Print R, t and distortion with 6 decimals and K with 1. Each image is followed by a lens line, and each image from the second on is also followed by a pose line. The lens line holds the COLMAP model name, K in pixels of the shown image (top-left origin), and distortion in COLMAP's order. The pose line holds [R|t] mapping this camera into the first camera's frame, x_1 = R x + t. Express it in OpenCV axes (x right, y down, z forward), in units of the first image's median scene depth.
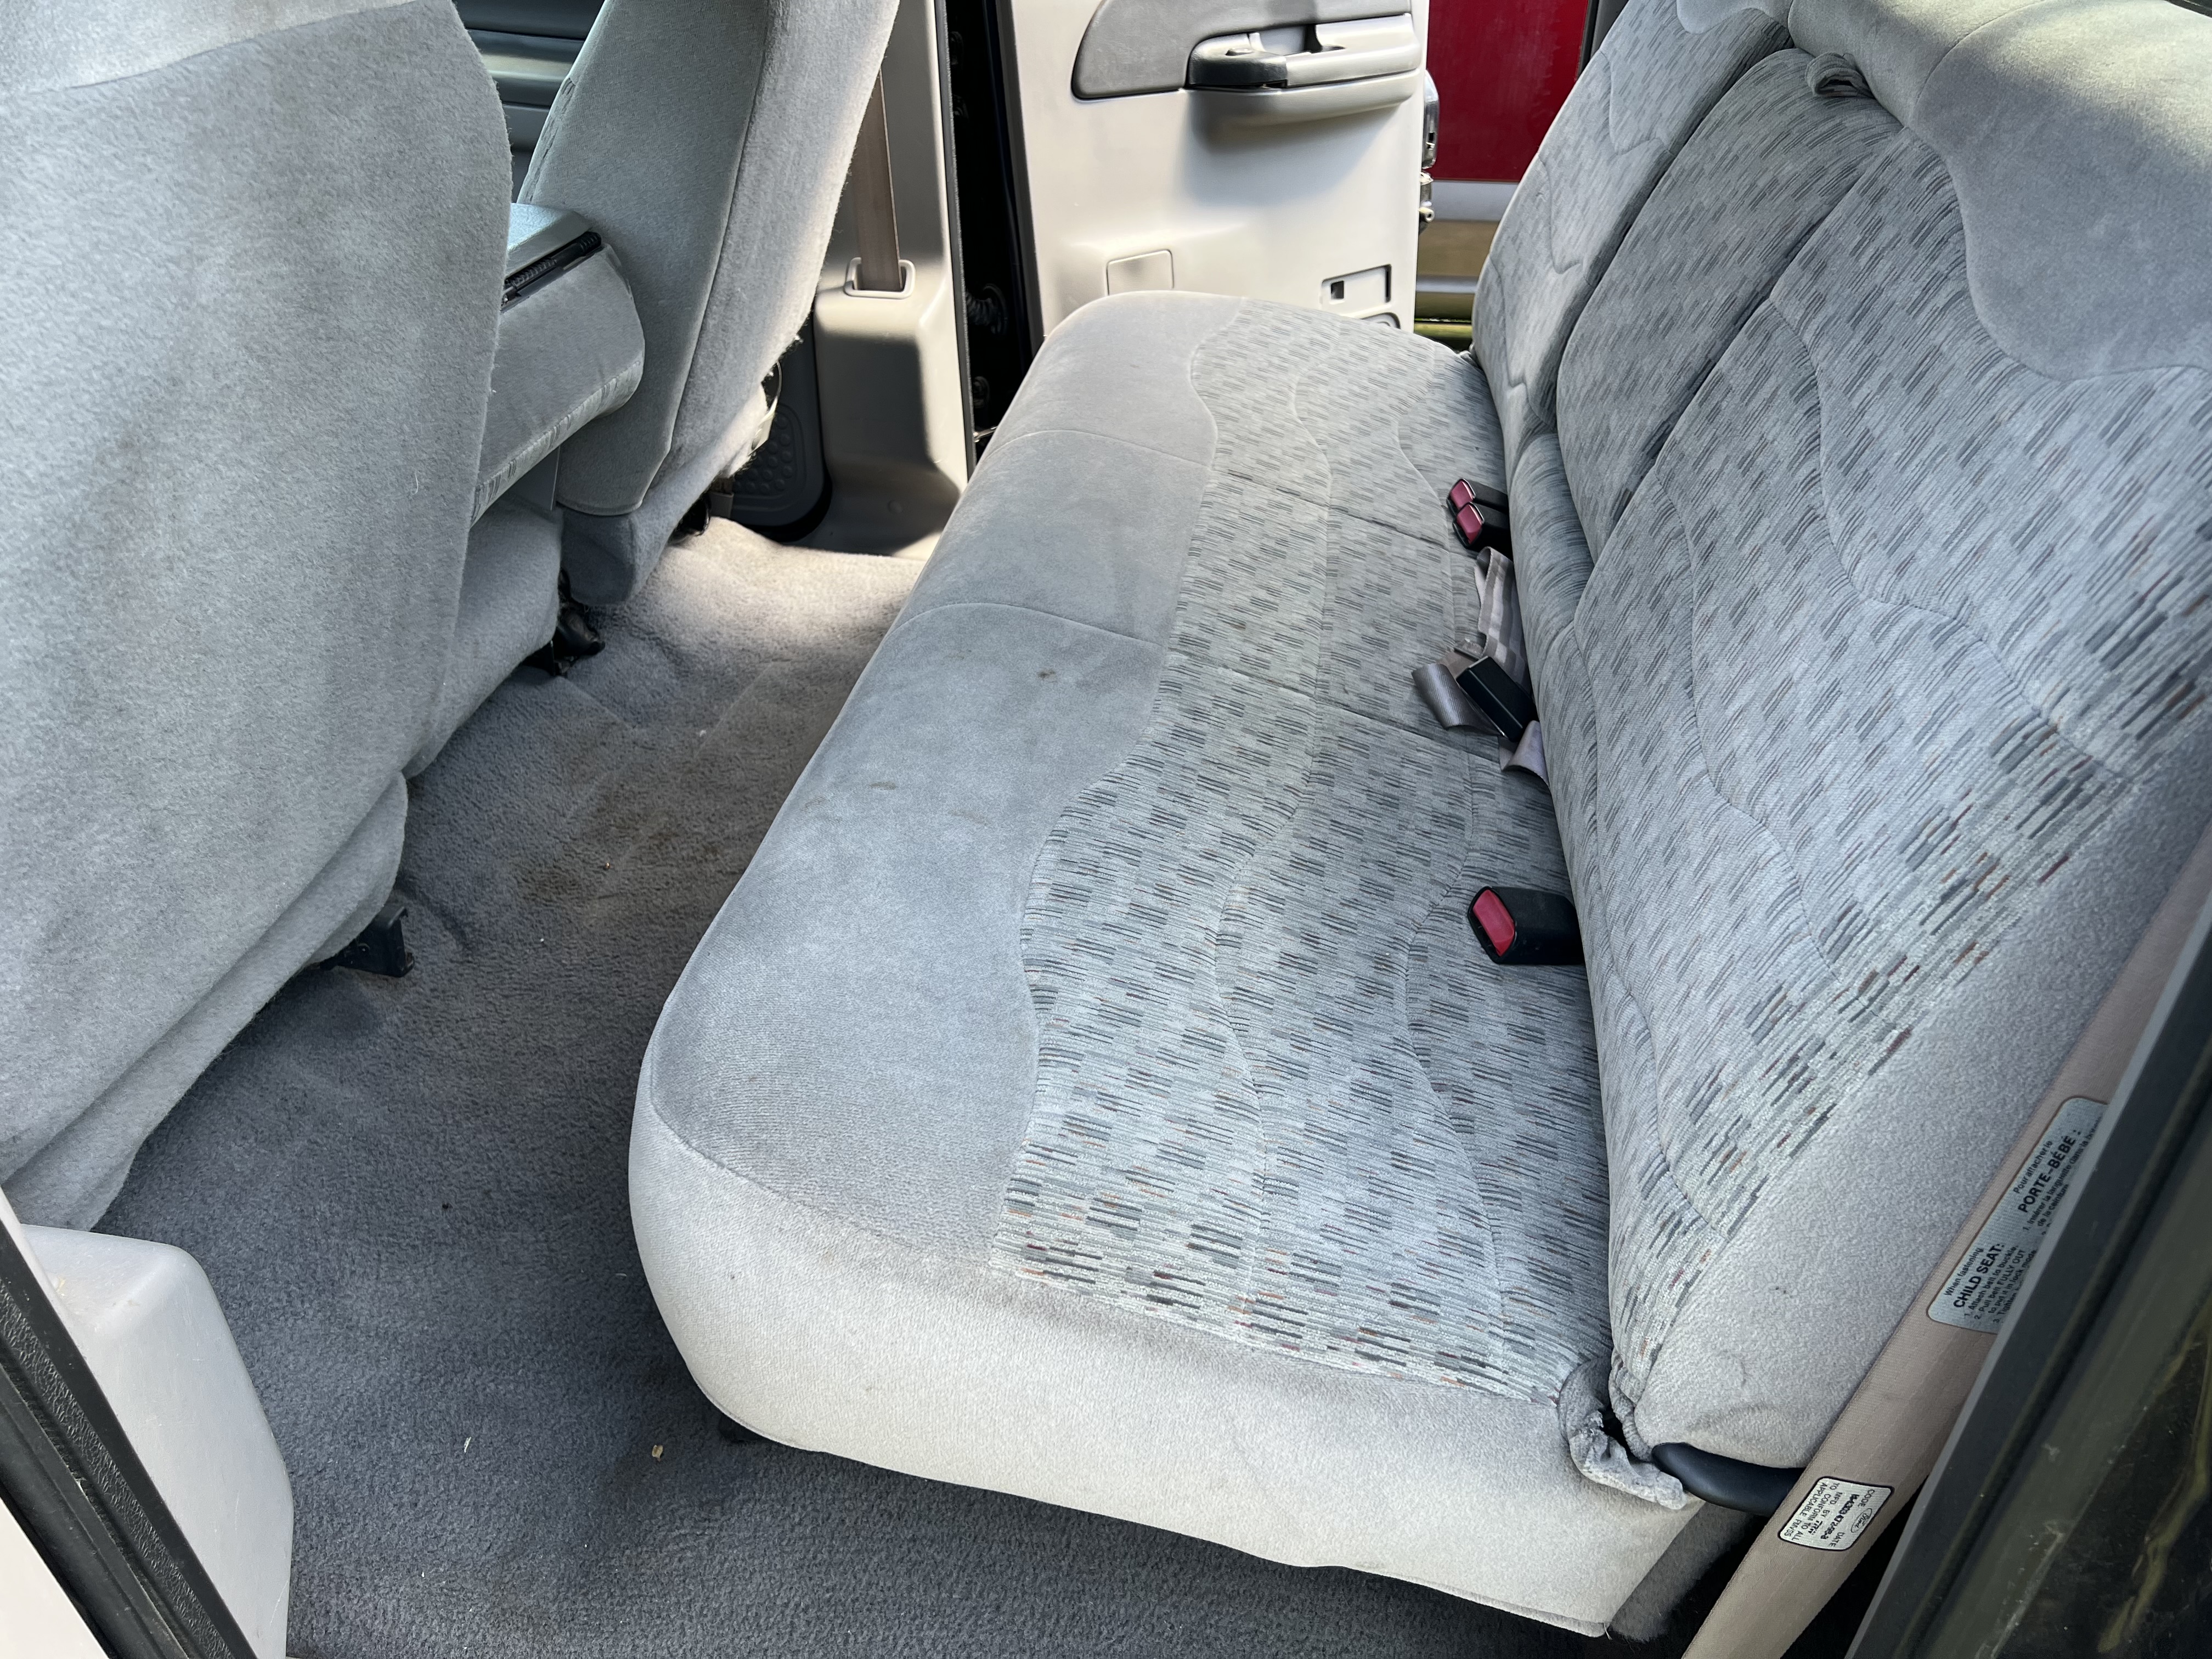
lens RADIAL K [[1701.4, 0, 1106.0], [0, 1701.4, 829.5], [0, 0, 1]] dist [0.042012, -0.047145]
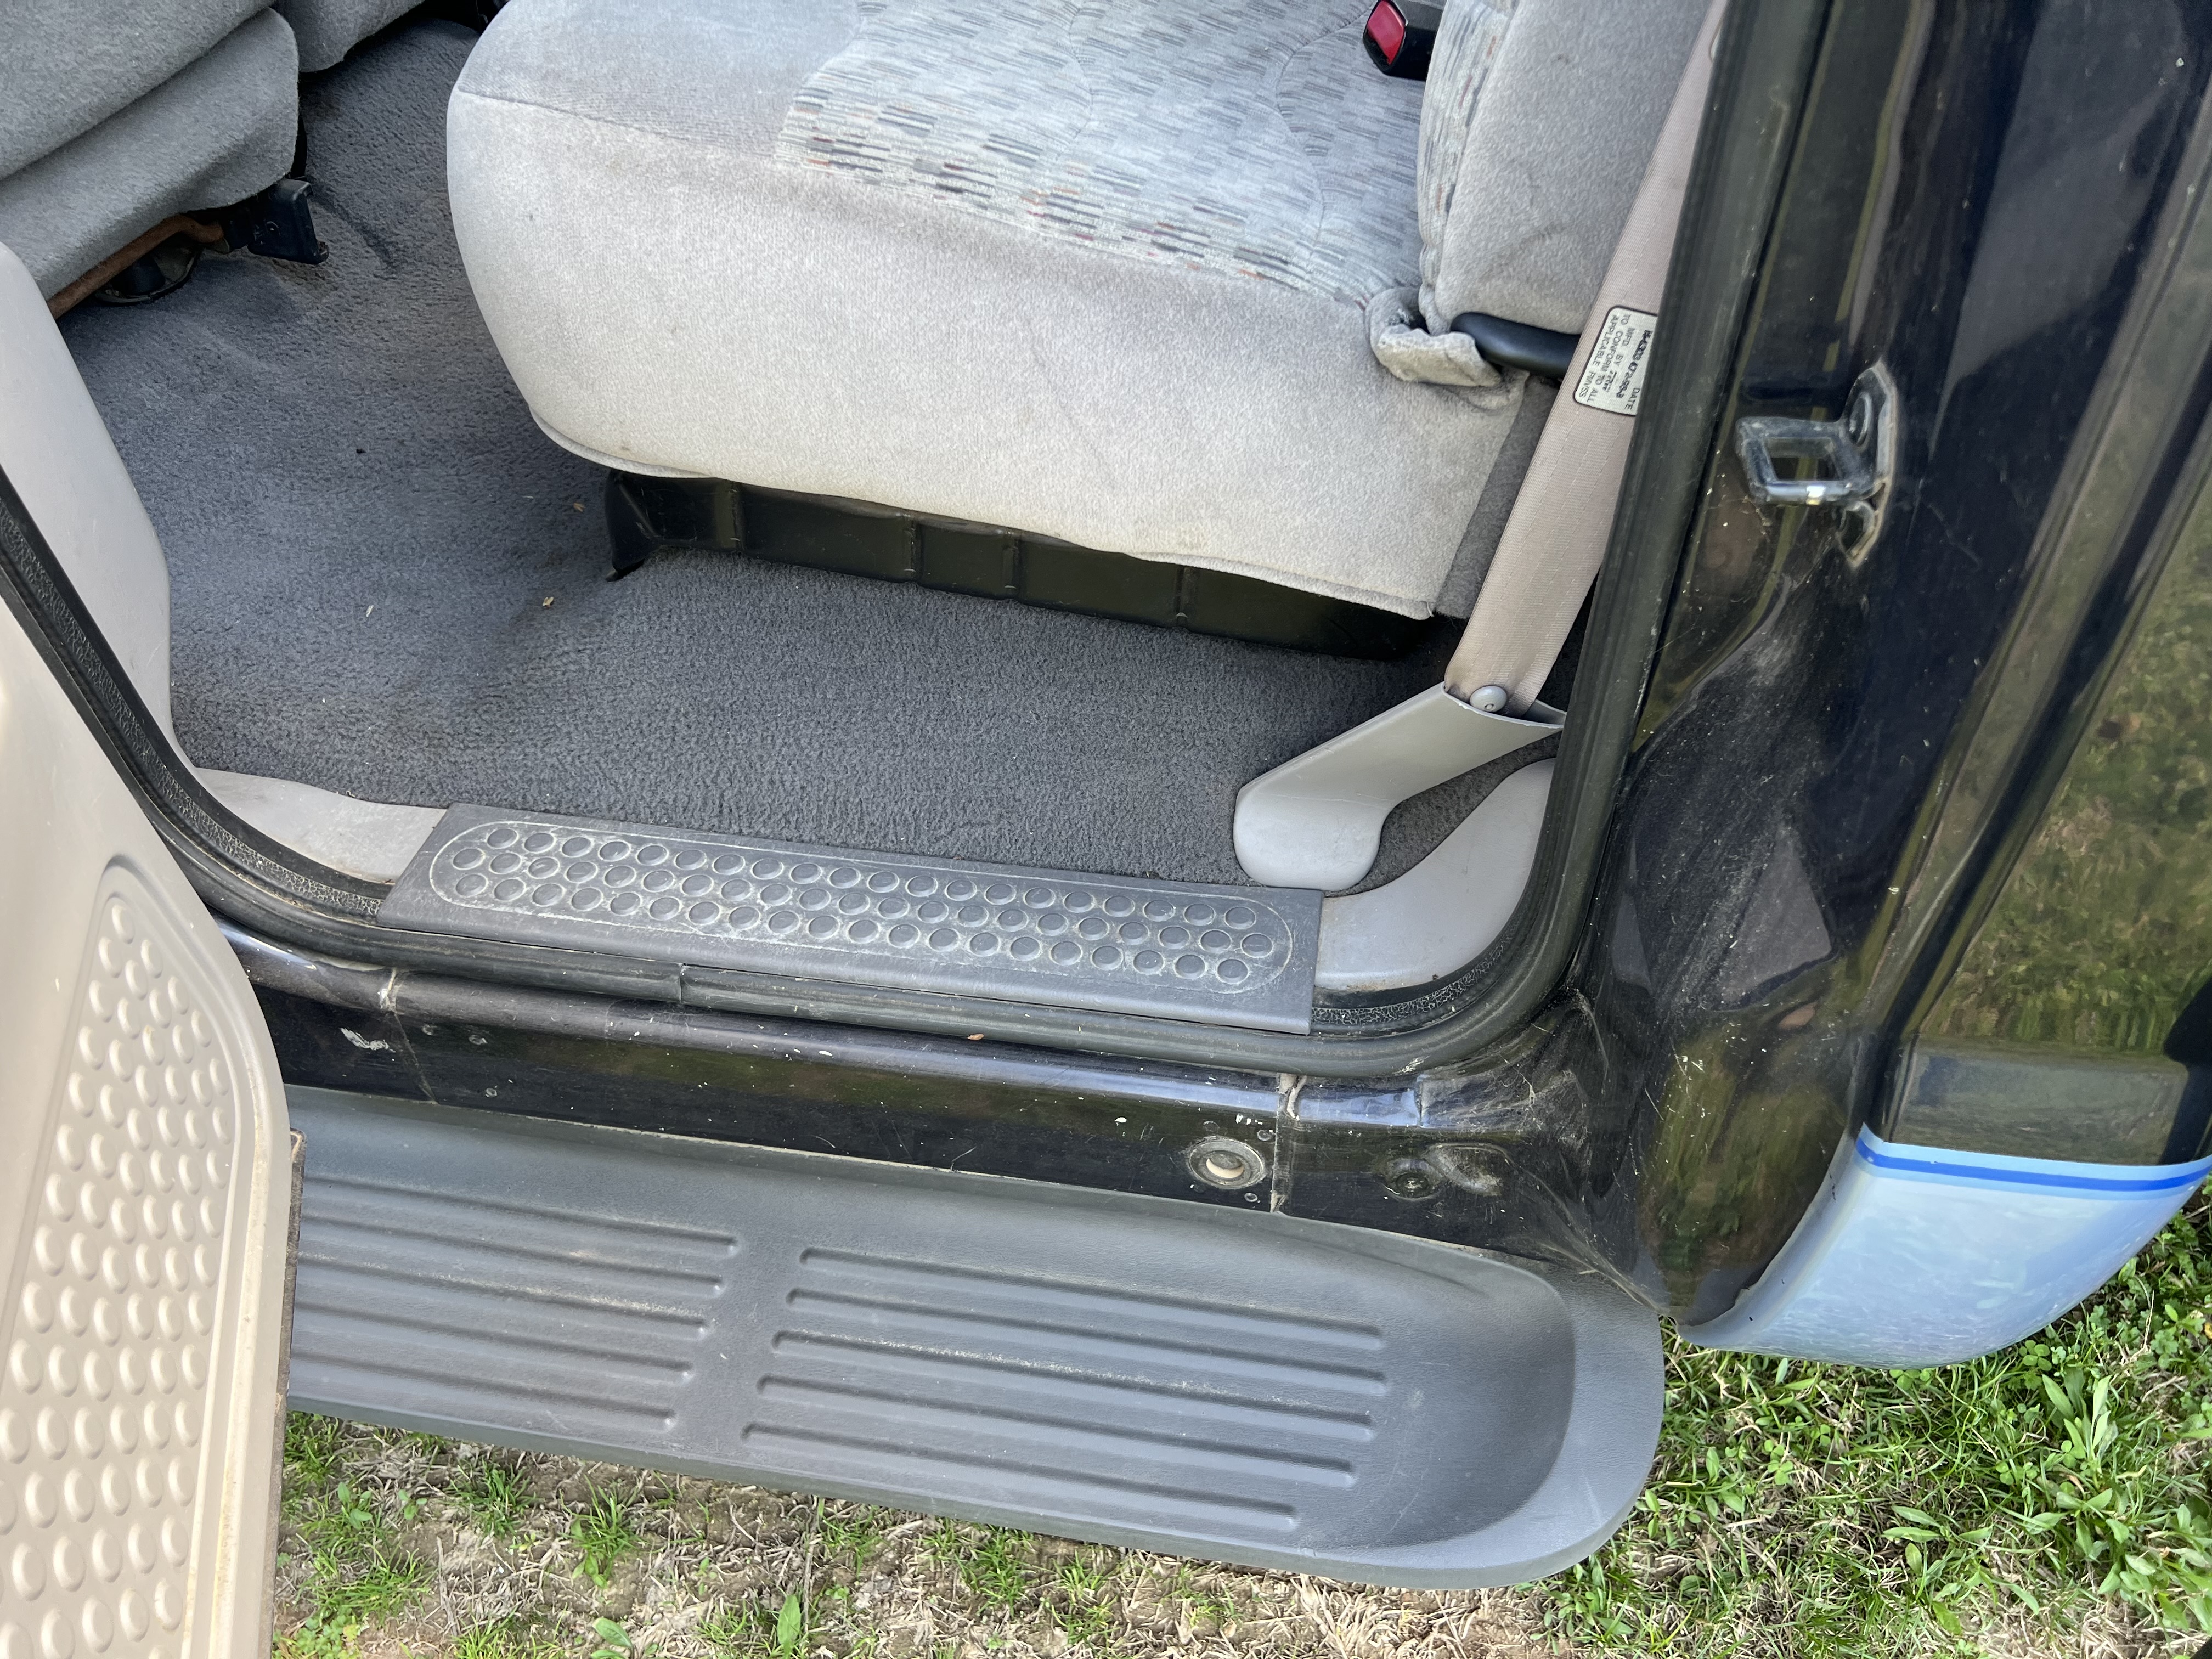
lens RADIAL K [[1703.4, 0, 1114.1], [0, 1703.4, 824.8], [0, 0, 1]] dist [0.045398, -0.051898]
pose [[0.999138, -0.005183, -0.041195, 0.160532], [0.011714, 0.987060, 0.159924, 0.469249], [0.039833, -0.160268, 0.986269, -0.014371]]
